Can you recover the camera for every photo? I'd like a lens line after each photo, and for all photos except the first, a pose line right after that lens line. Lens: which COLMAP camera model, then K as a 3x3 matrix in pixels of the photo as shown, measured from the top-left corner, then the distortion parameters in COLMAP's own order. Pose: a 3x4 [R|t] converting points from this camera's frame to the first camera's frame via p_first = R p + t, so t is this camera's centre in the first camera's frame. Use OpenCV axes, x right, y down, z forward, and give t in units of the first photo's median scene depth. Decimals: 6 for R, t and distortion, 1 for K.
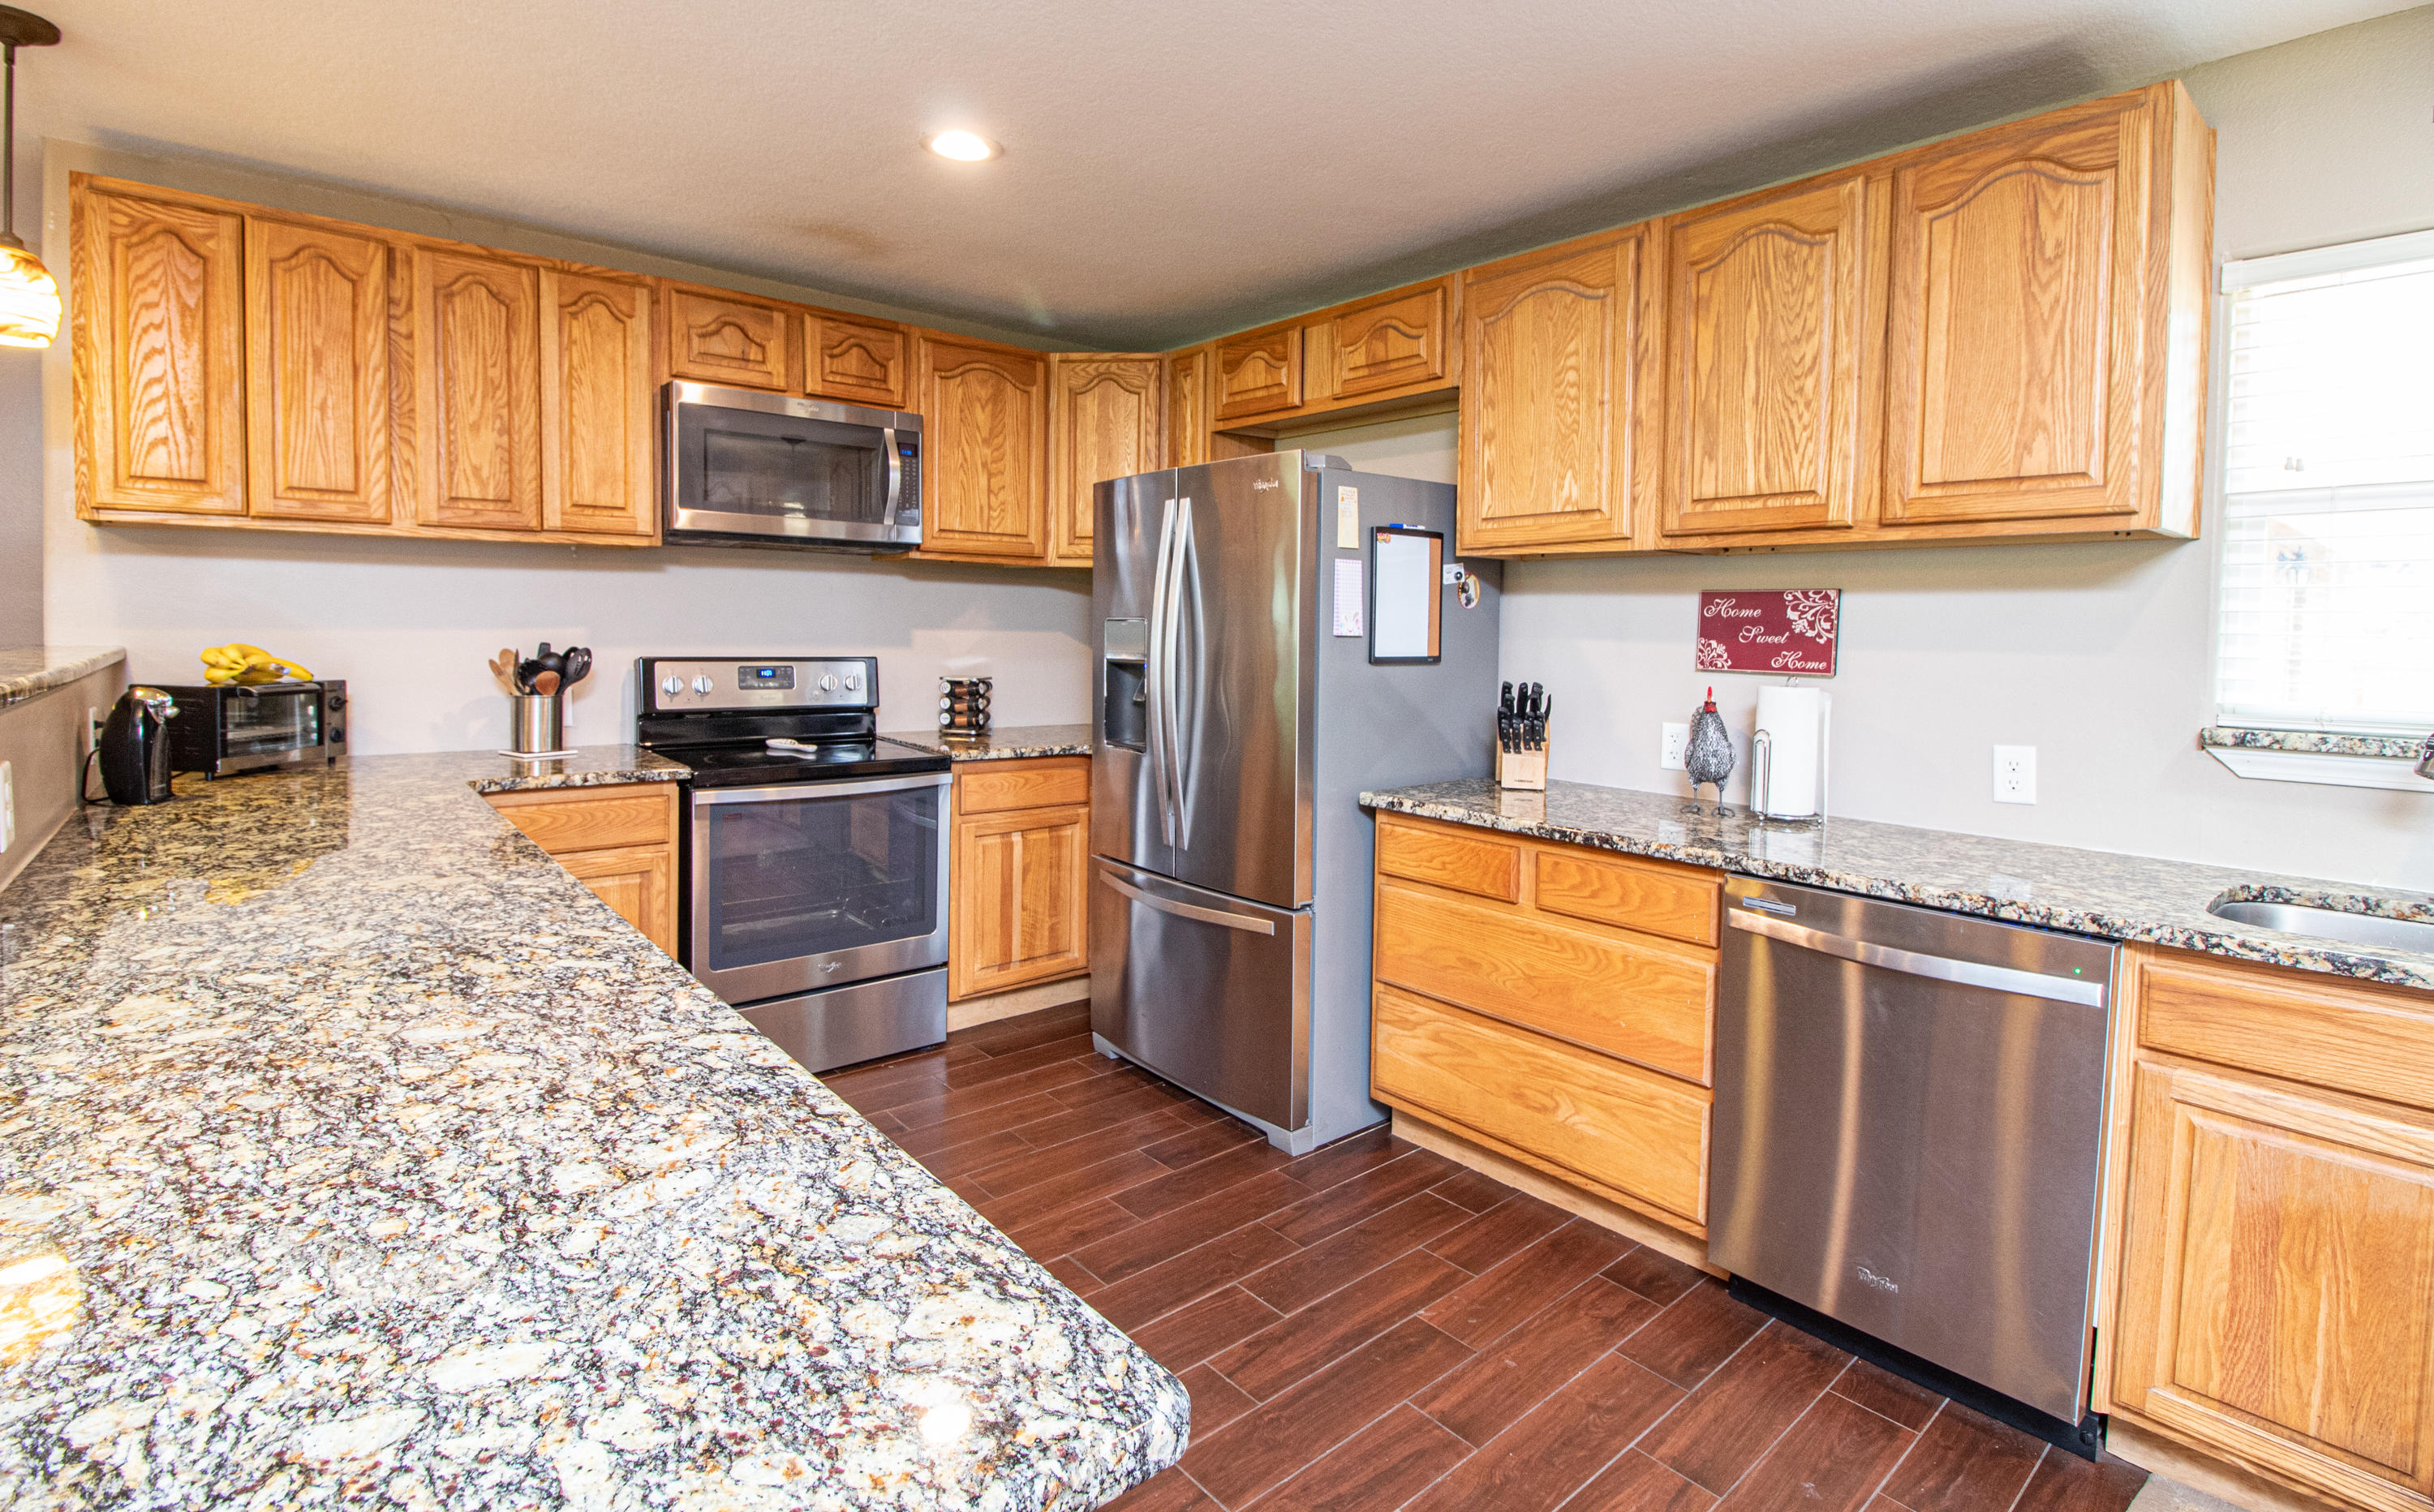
lens RADIAL K [[1120.3, 0, 1201.4], [0, 1120.3, 680.5], [0, 0, 1]] dist [-0.010104, -0.007588]
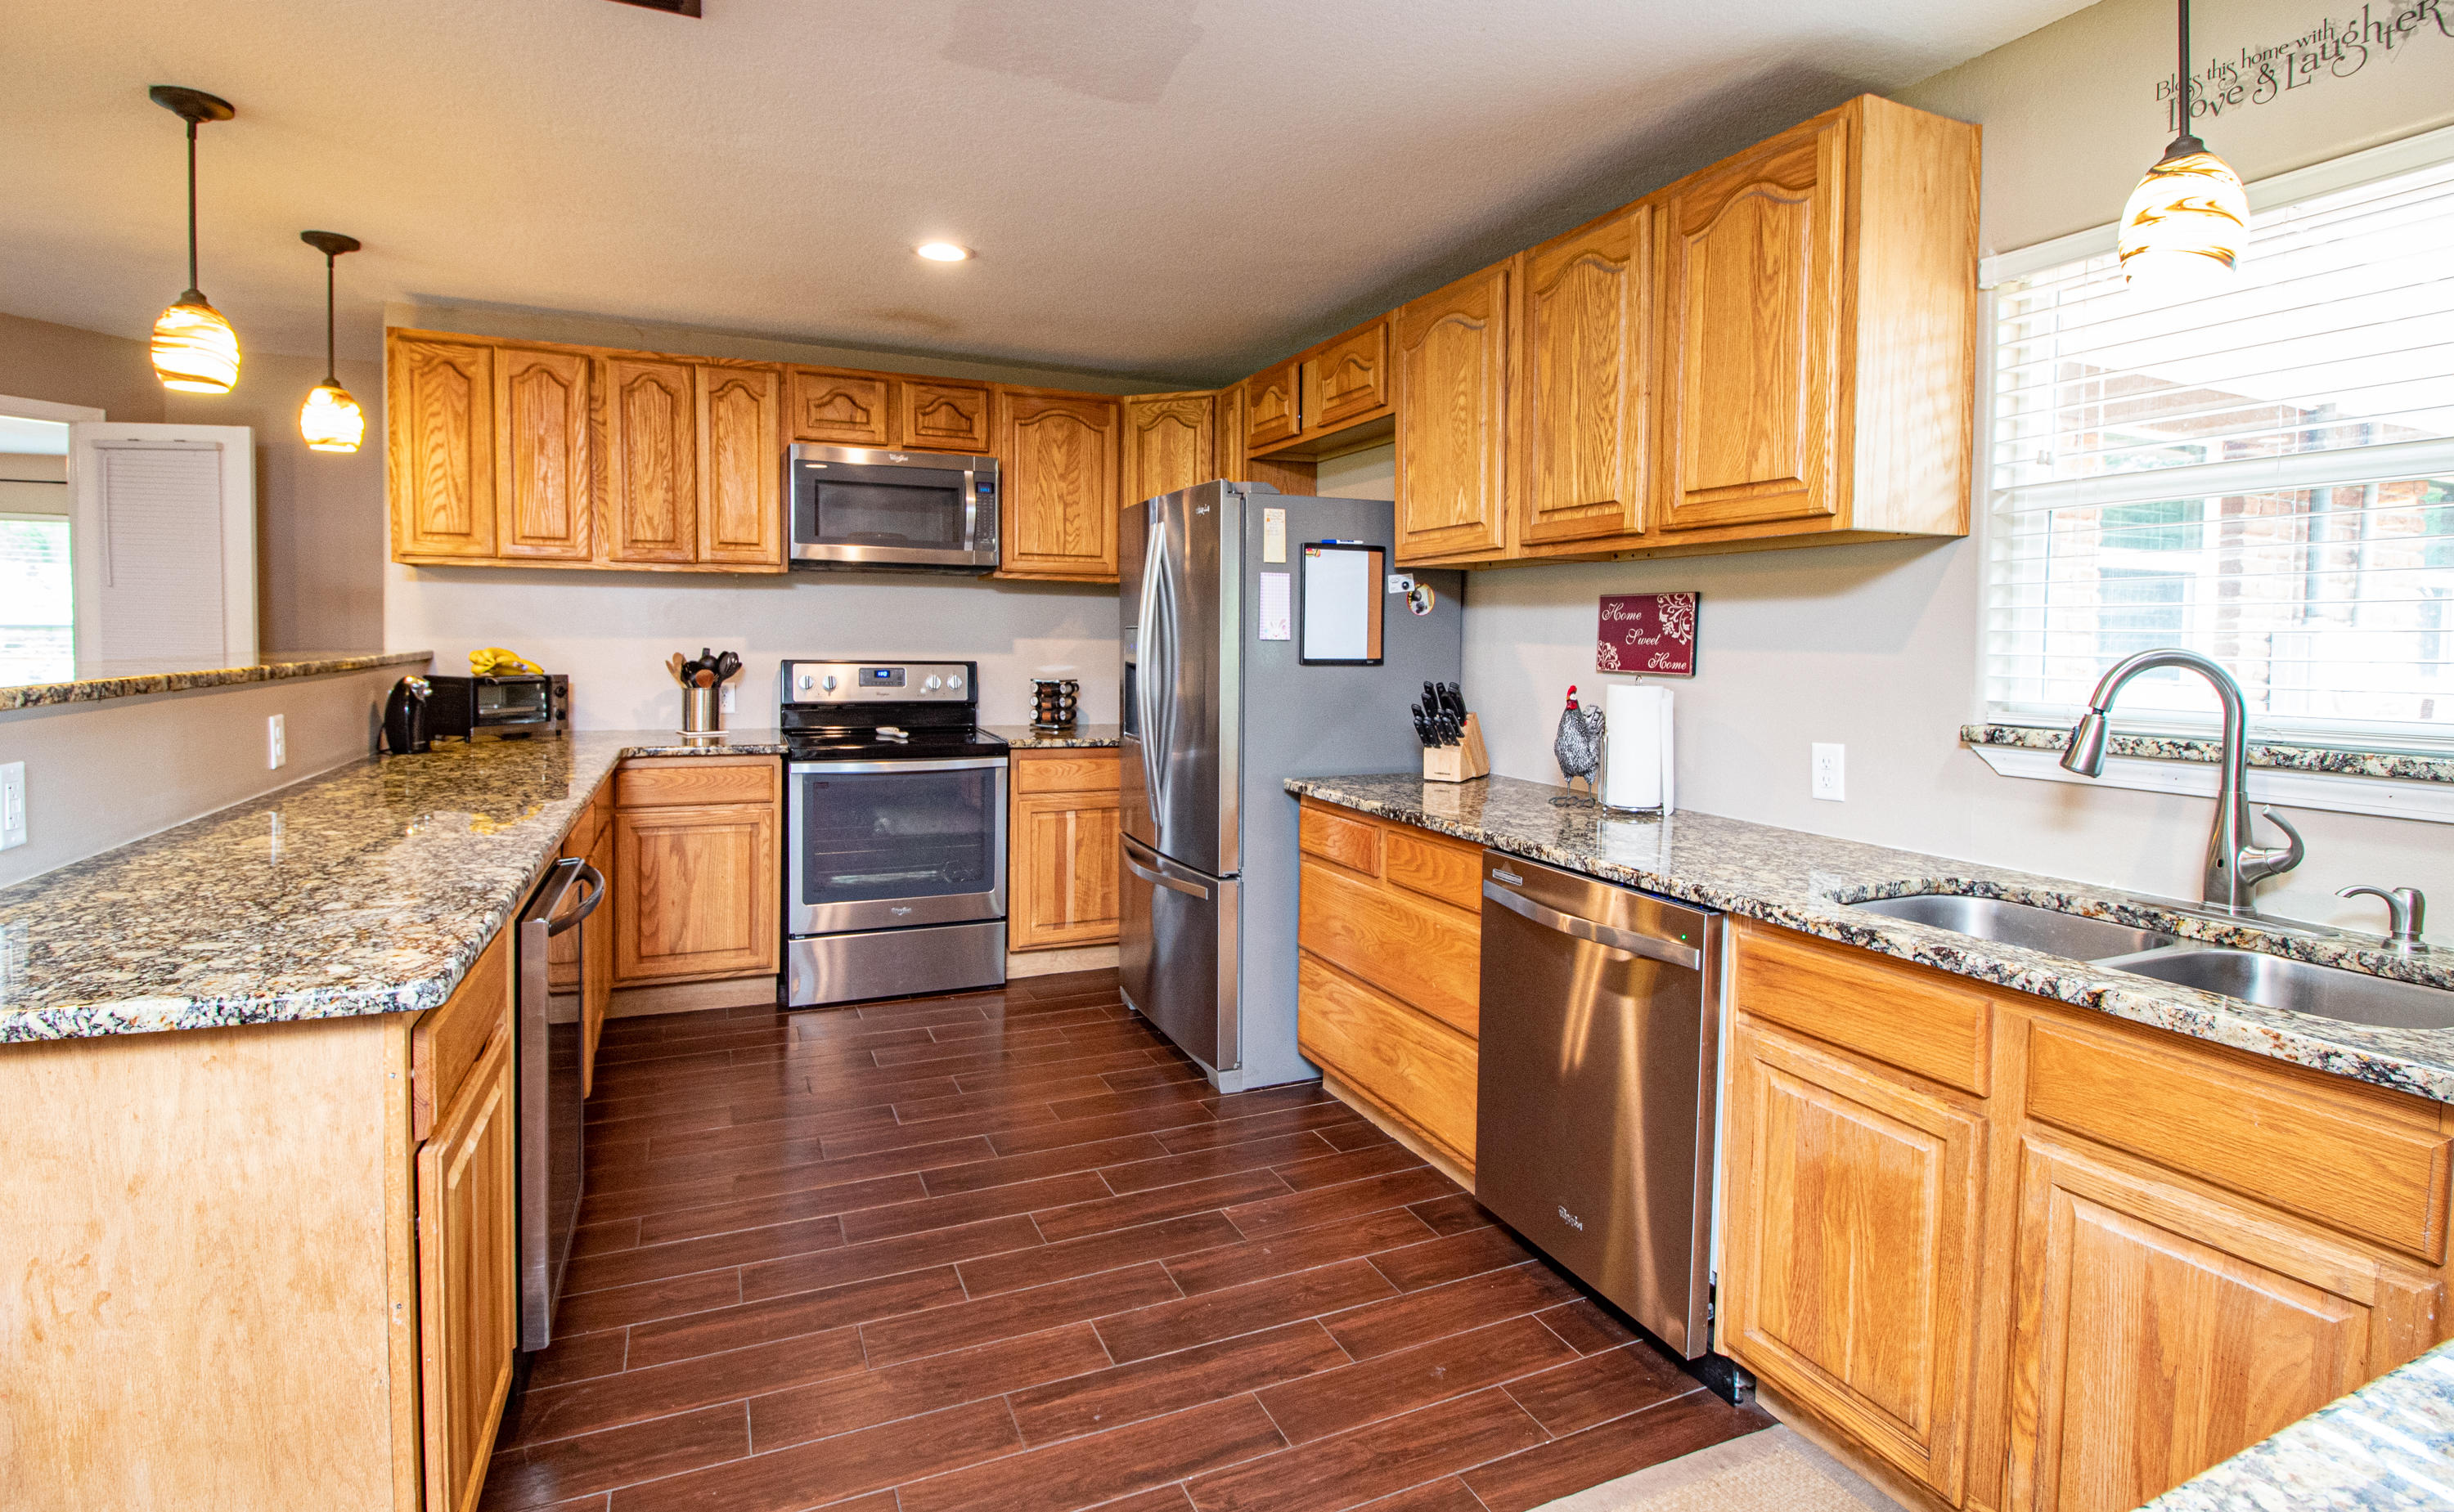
lens RADIAL K [[1138.1, 0, 1210.4], [0, 1138.1, 688.6], [0, 0, 1]] dist [-0.008783, -0.008456]
pose [[0.959992, 0.008237, -0.279908, 0.386274], [-0.010170, 0.999933, -0.005453, 0.016190], [0.279844, 0.008081, 0.960011, -0.124501]]
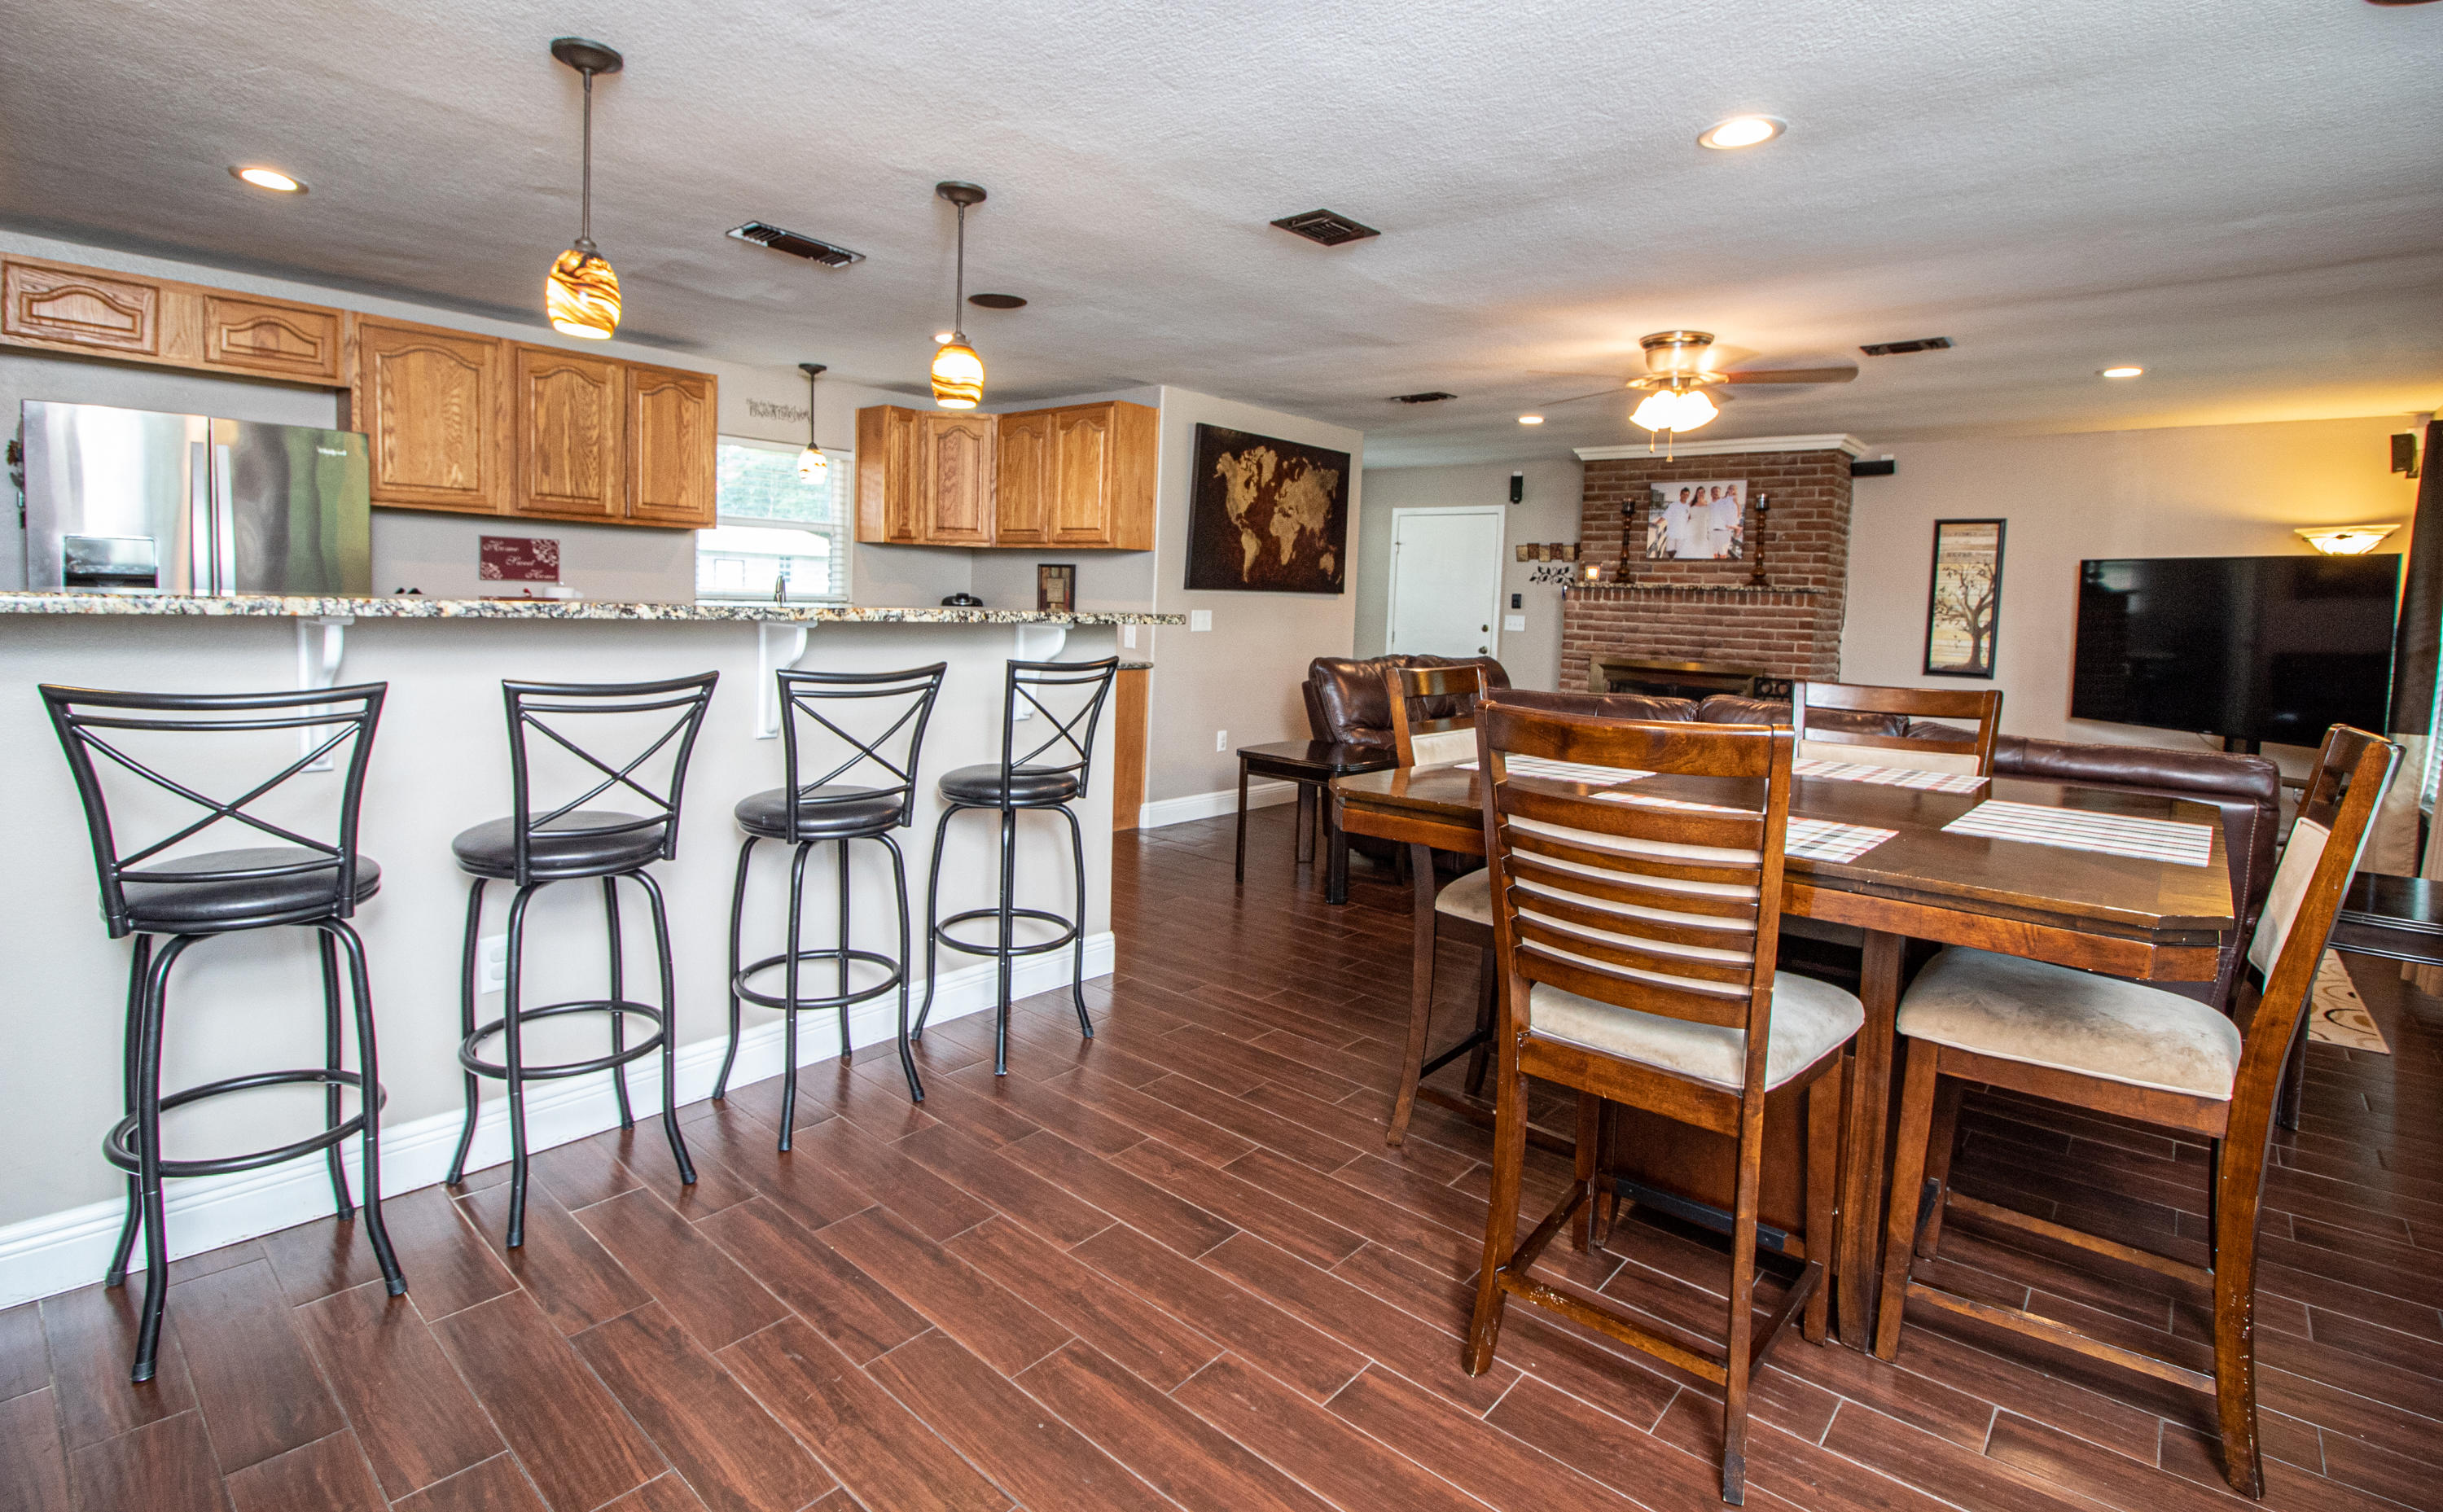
lens RADIAL K [[1133.1, 0, 1227.4], [0, 1133.1, 663.2], [0, 0, 1]] dist [-0.008783, -0.008456]
pose [[-0.160210, -0.078613, 0.983948, -1.517361], [0.006517, 0.996718, 0.080694, -0.012841], [-0.987062, 0.019340, -0.159171, 0.101035]]
